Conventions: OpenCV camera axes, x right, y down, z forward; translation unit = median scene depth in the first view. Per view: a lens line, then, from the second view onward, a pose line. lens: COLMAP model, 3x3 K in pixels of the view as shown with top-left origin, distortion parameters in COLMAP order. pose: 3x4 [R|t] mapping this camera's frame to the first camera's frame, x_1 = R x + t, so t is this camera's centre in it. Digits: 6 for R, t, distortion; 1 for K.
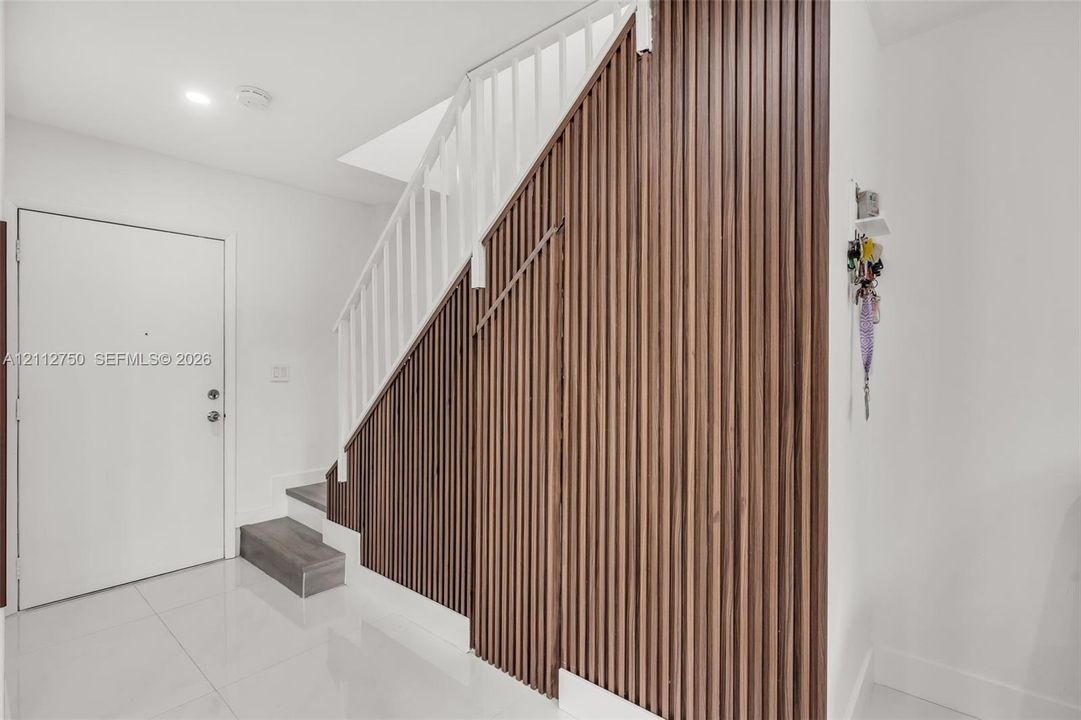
lens RADIAL K [[516.5, 0, 509.6], [0, 516.5, 360.0], [0, 0, 1]] dist [0.000525, 0.000180]
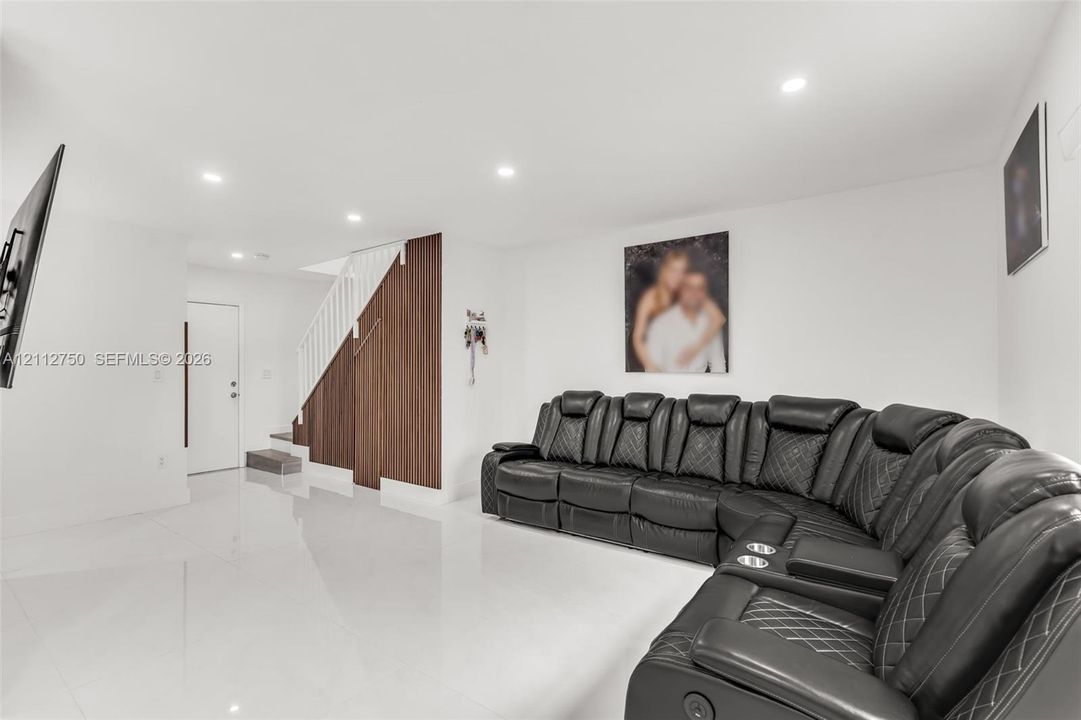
lens RADIAL K [[495.3, 0, 534.5], [0, 495.3, 366.4], [0, 0, 1]] dist [-0.000641, 0.000143]
pose [[0.993727, 0.000167, 0.111835, 0.483271], [0.000008, 0.999999, -0.001561, 0.001248], [-0.111835, 0.001552, 0.993726, -1.350966]]
